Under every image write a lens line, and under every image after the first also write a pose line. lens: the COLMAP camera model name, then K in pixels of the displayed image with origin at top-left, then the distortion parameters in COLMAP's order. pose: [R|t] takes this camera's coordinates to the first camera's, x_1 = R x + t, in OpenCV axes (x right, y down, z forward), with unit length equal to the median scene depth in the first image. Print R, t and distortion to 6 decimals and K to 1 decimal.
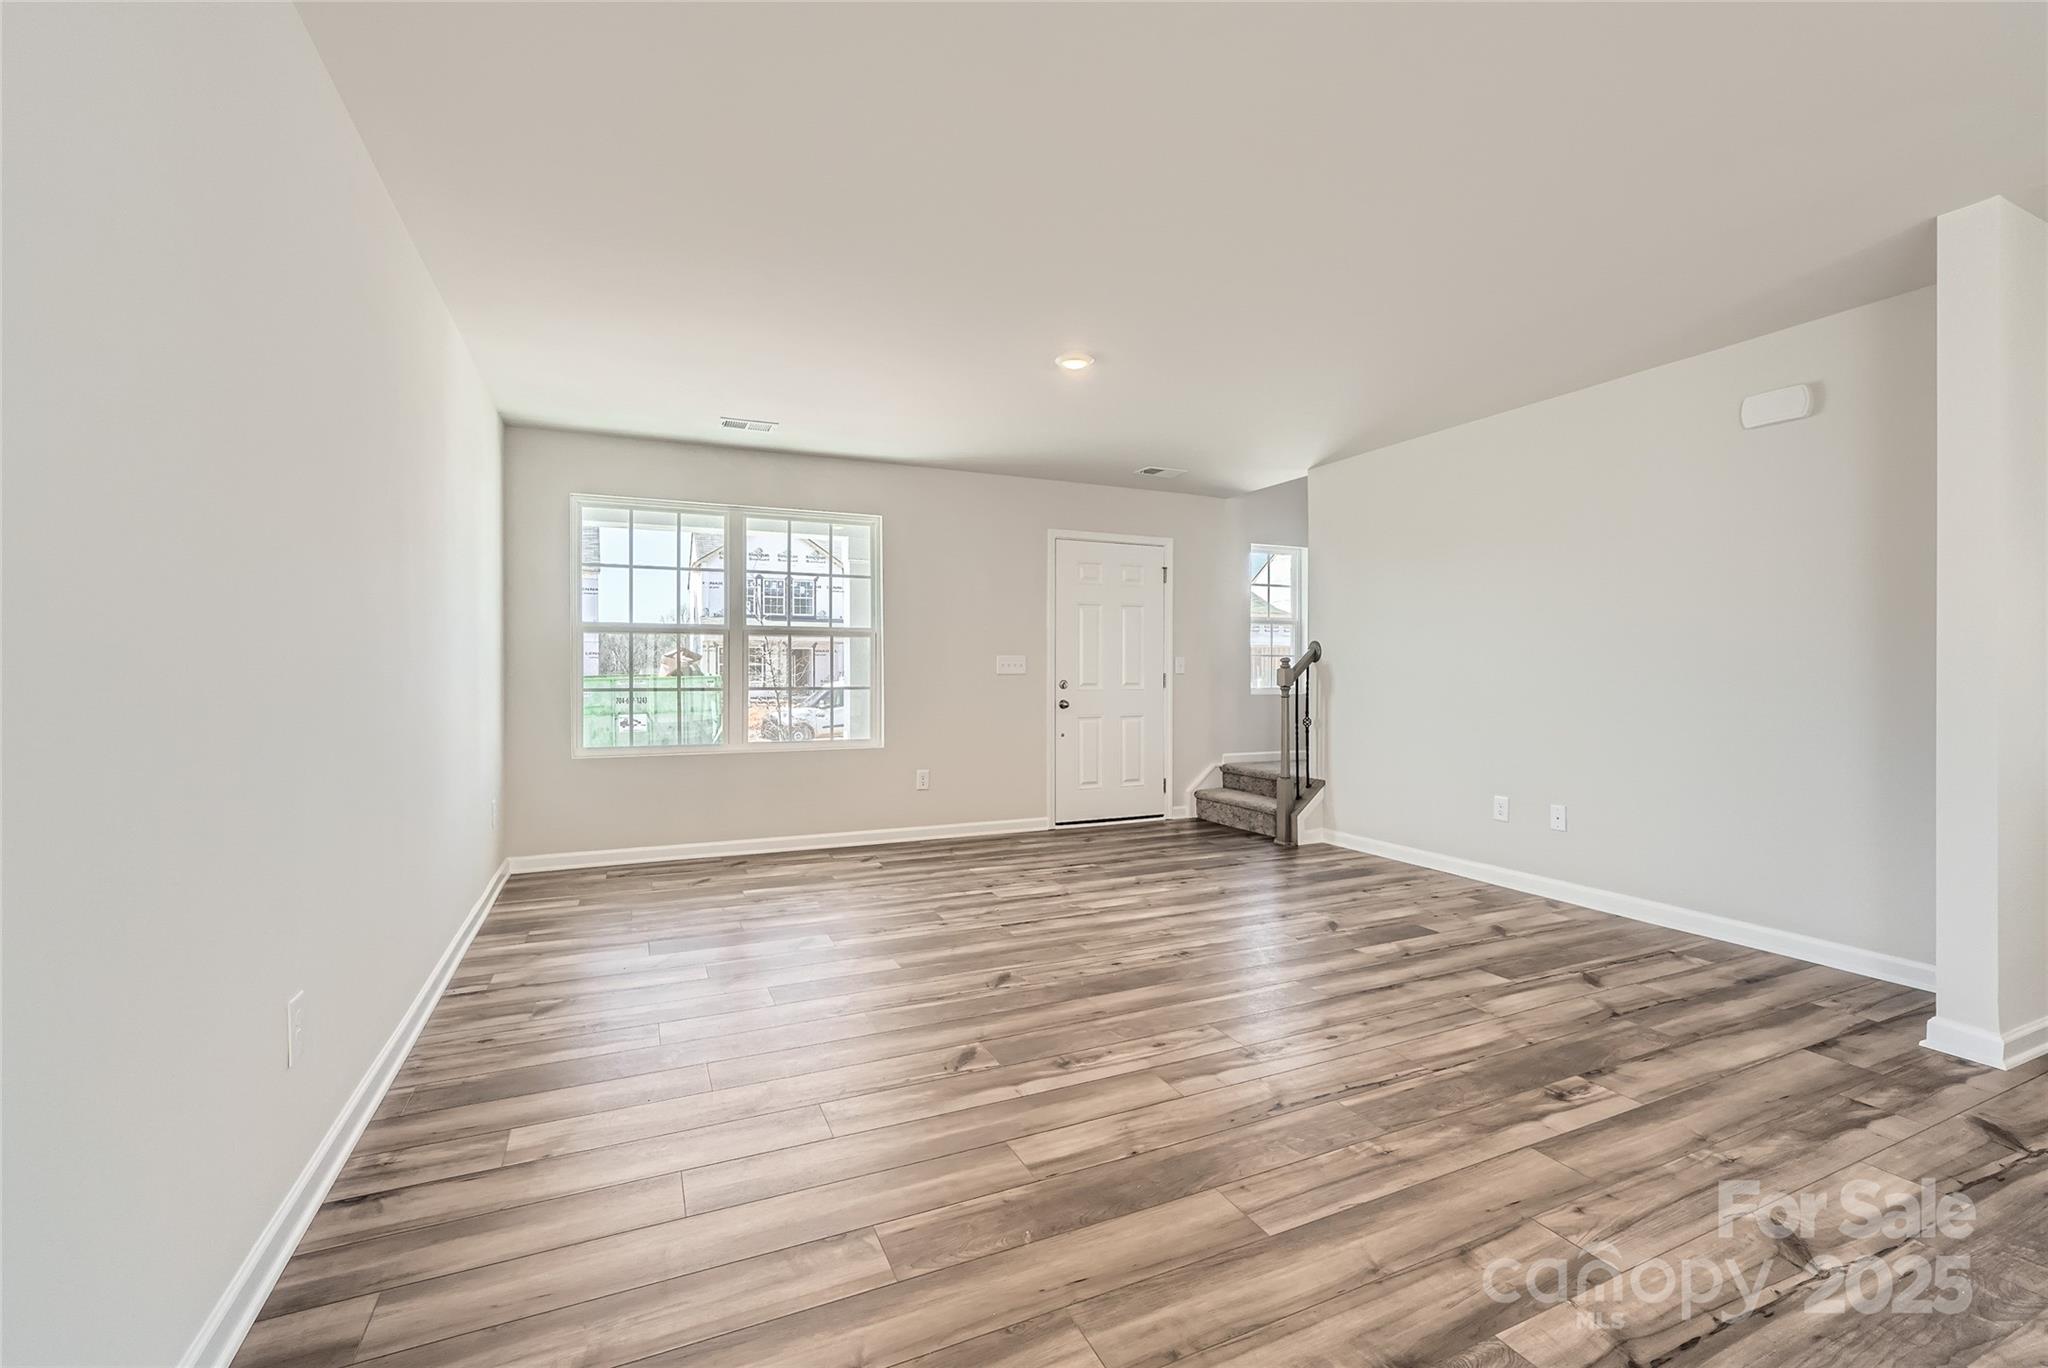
lens RADIAL K [[837.1, 0, 1028.5], [0, 837.1, 692.7], [0, 0, 1]] dist [0.004587, 0.000639]
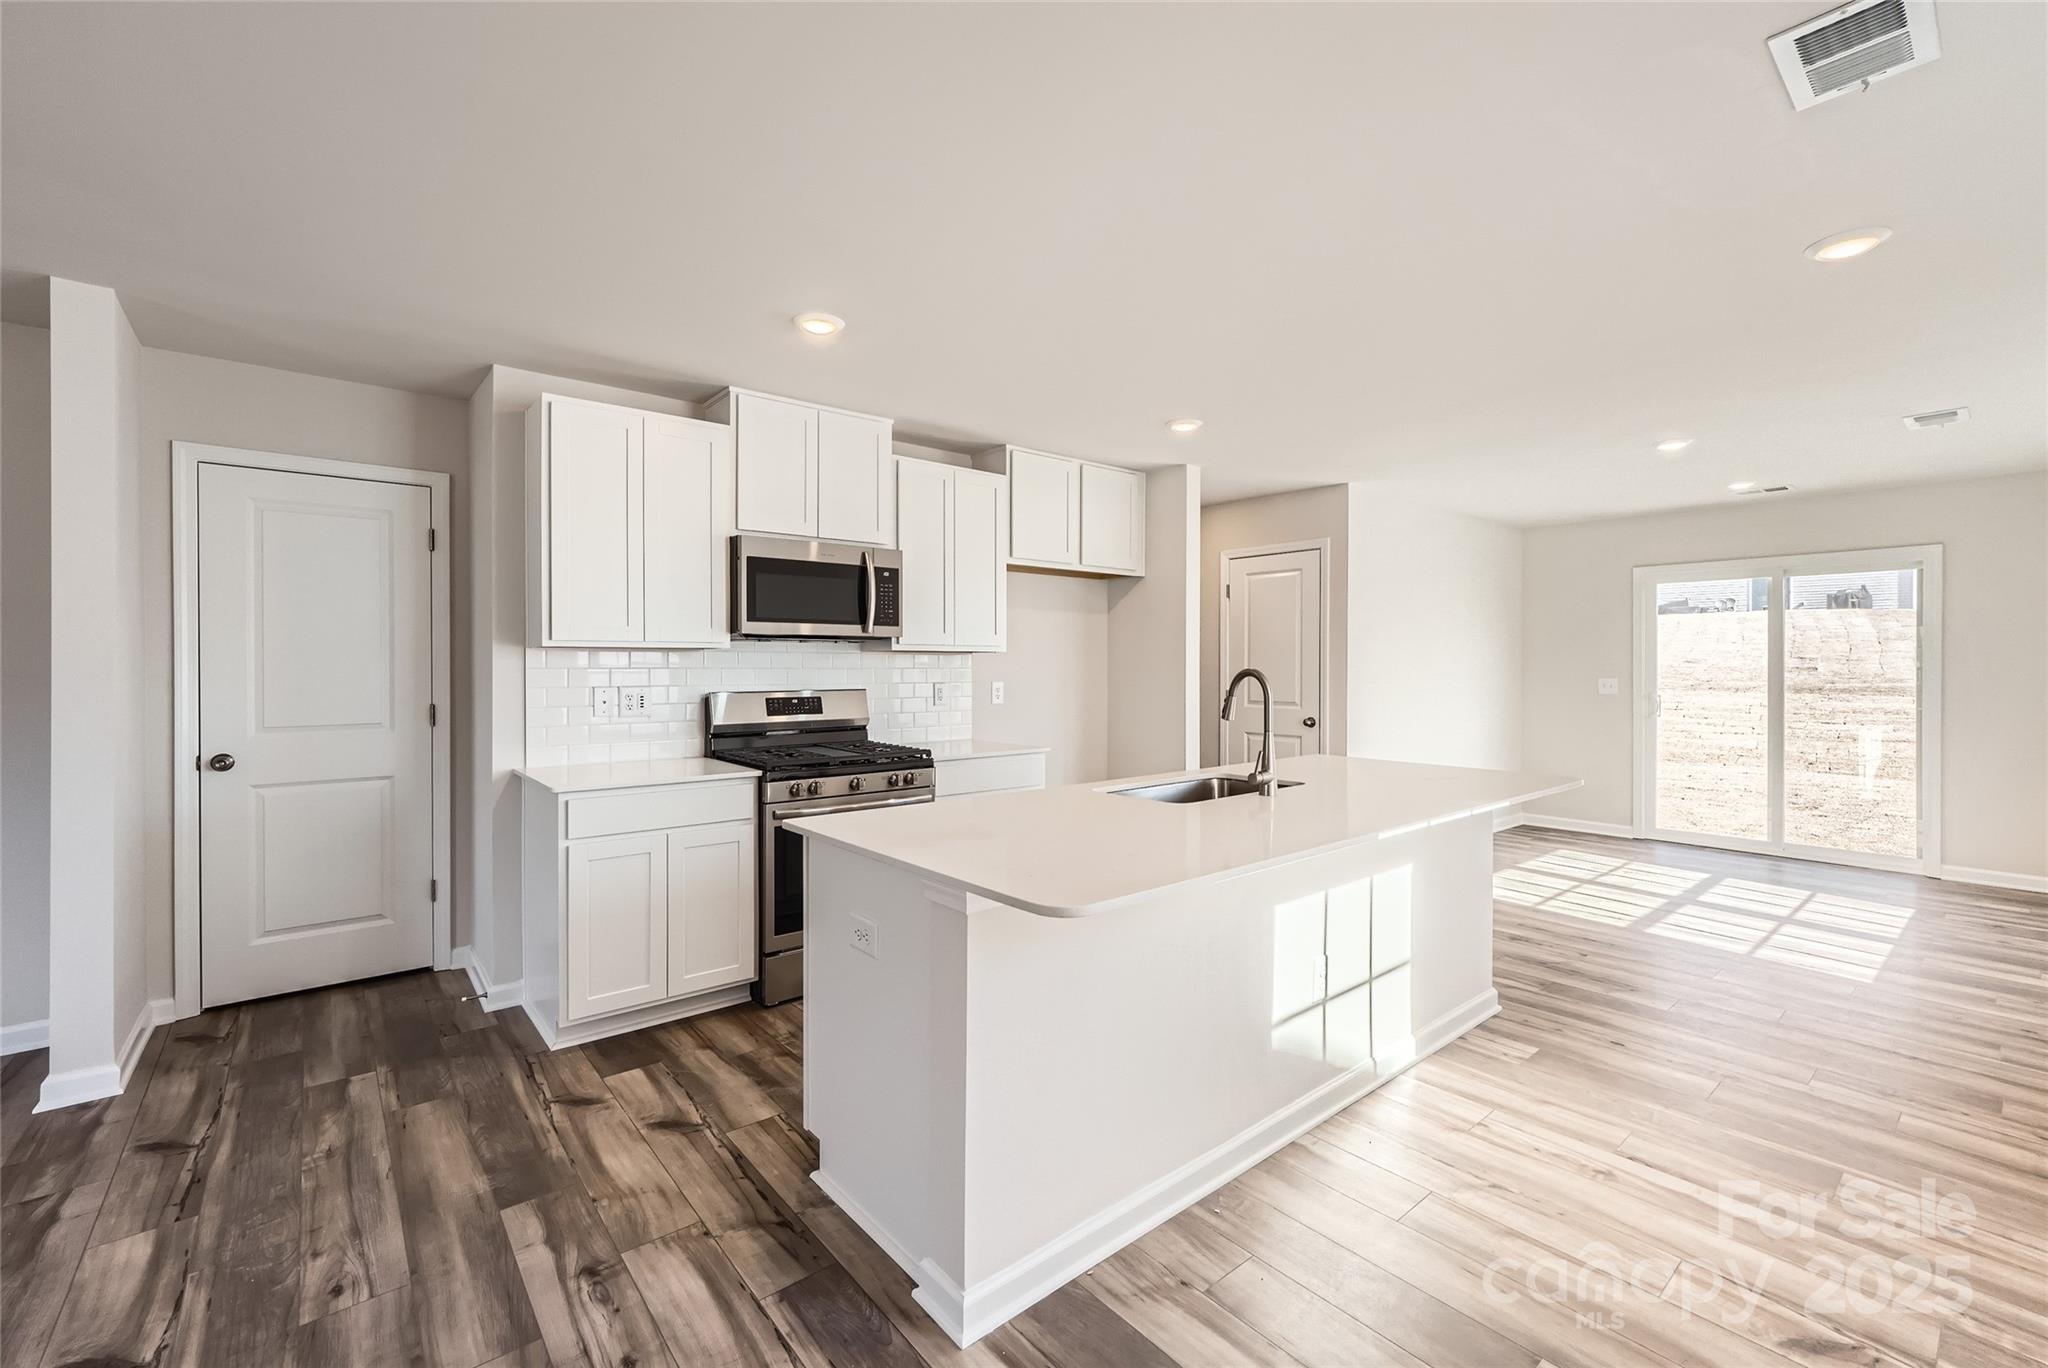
lens RADIAL K [[837.1, 0, 1021.1], [0, 837.1, 669.6], [0, 0, 1]] dist [0.004587, 0.000639]
pose [[-0.285714, 0.001211, 0.958314, -0.252773], [0.008369, 0.999964, 0.001232, -0.105538], [-0.958278, 0.008372, -0.285714, 0.218516]]
